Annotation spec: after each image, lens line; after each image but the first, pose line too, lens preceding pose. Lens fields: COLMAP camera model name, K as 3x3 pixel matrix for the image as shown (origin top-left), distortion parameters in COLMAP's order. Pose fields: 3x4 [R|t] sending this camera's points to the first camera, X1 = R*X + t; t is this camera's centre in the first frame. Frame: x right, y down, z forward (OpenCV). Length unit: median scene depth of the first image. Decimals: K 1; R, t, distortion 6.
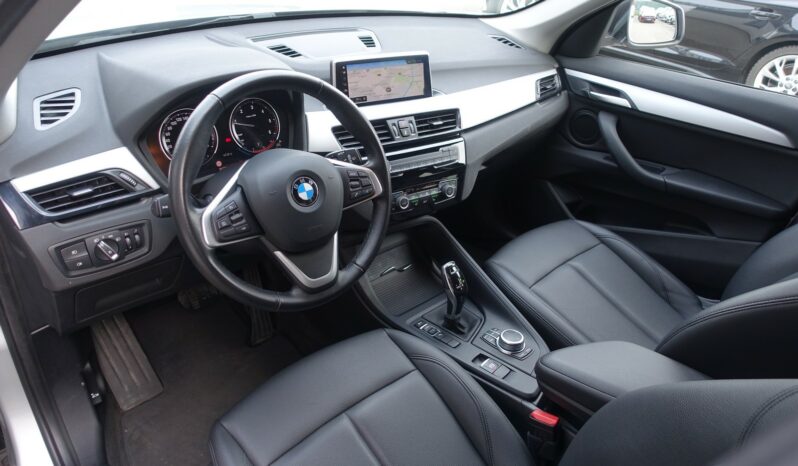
lens RADIAL K [[547.7, 0, 399.1], [0, 547.7, 231.5], [0, 0, 1]] dist [-0.005376, -0.005995]
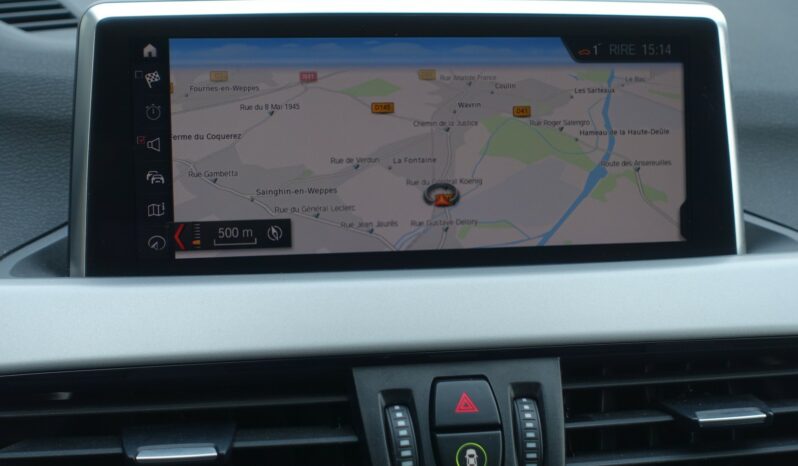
lens RADIAL K [[1182.4, 0, 391.2], [0, 1182.4, 229.7], [0, 0, 1]] dist [-0.062304, 0.000000]
pose [[0.907733, 0.045850, -0.417035, 0.117816], [-0.166815, 0.951504, -0.258483, -0.144244], [0.384959, 0.304201, 0.871360, 0.647888]]
